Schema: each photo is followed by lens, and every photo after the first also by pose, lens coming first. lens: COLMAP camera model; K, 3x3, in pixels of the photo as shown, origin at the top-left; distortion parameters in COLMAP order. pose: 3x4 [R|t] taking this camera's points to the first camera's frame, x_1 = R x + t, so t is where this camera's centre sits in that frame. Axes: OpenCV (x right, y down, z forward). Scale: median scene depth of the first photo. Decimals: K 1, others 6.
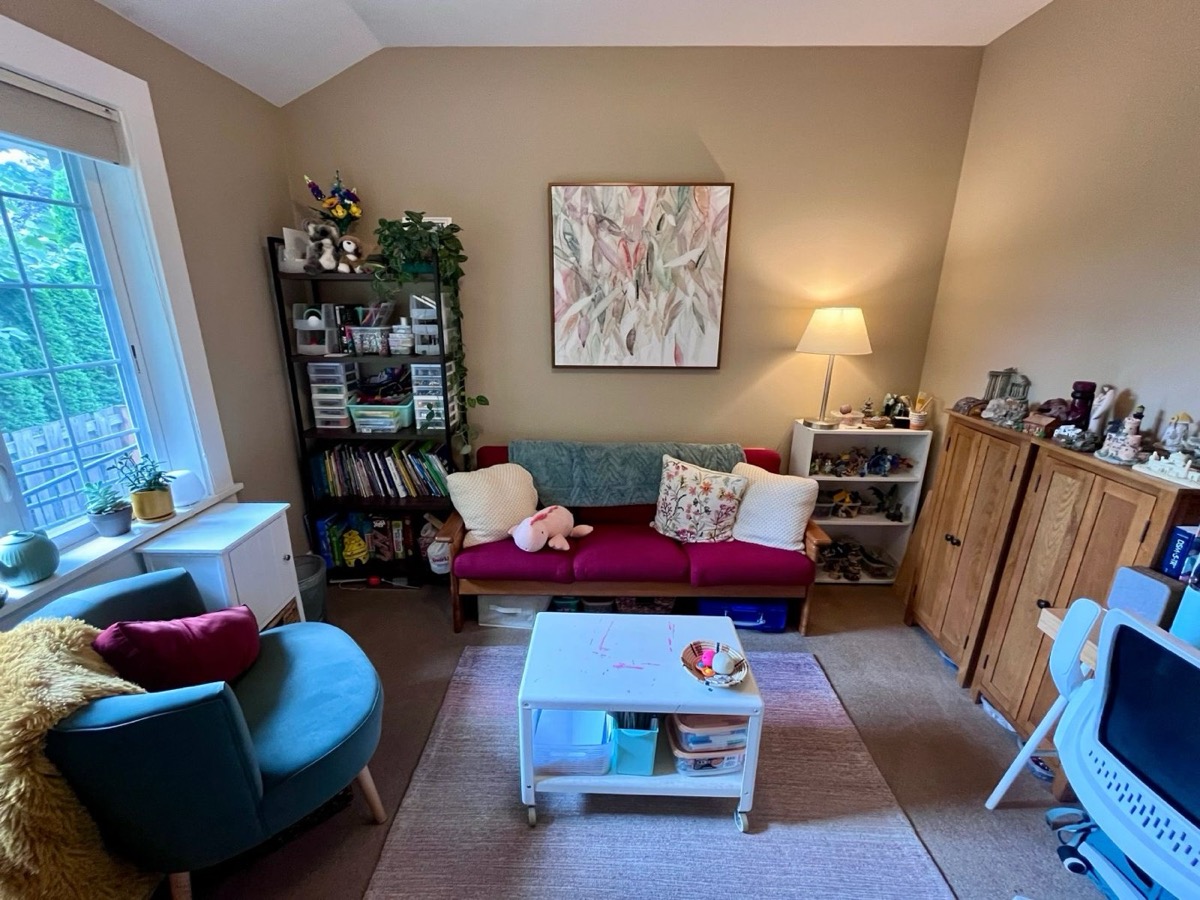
lens RADIAL K [[506.6, 0, 594.2], [0, 506.6, 449.9], [0, 0, 1]] dist [-0.000334, -0.000158]
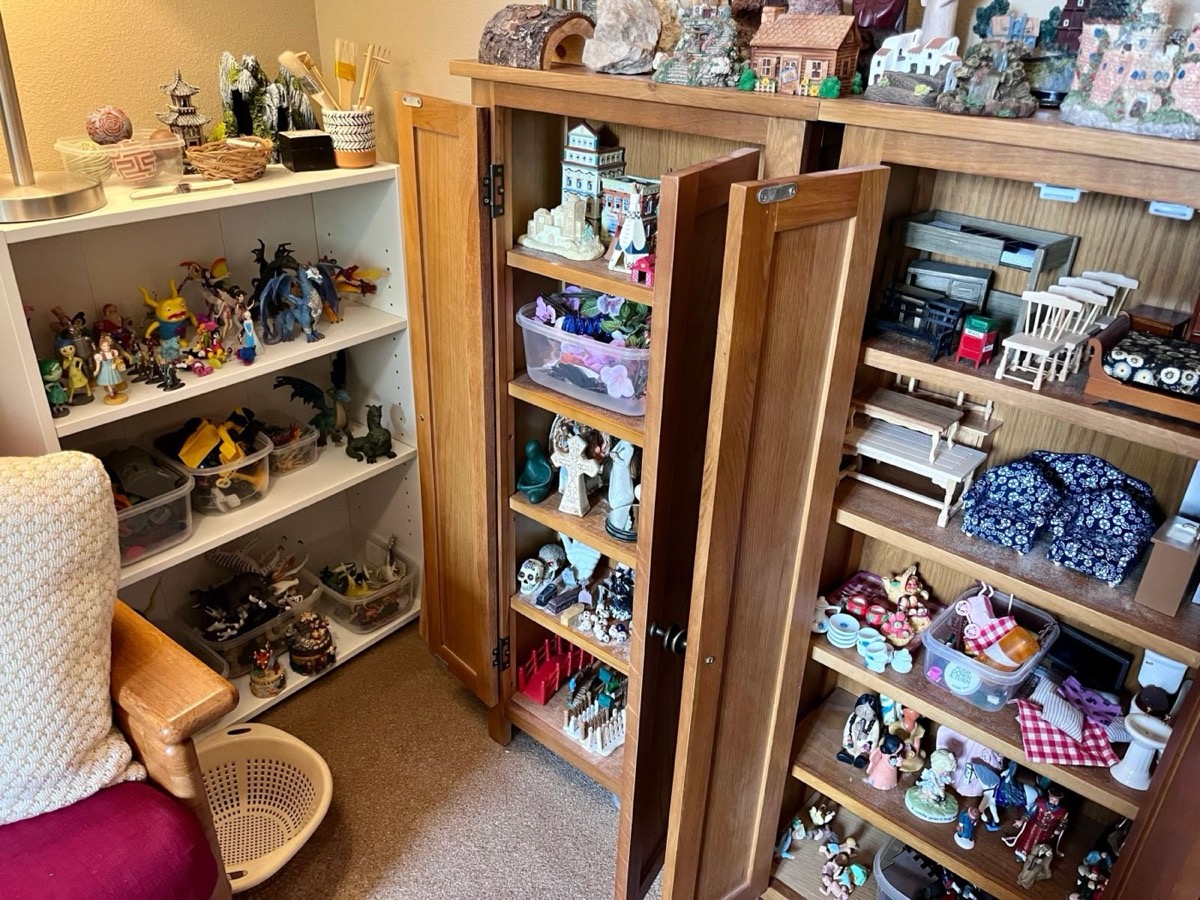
lens RADIAL K [[926.0, 0, 600.0], [0, 926.0, 450.0], [0, 0, 1]] dist [0.096140, -0.176884]
pose [[0.613170, -0.350839, 0.707768, 0.254872], [0.206441, 0.935995, 0.285123, -0.010292], [-0.762499, -0.028717, 0.646351, 0.498282]]
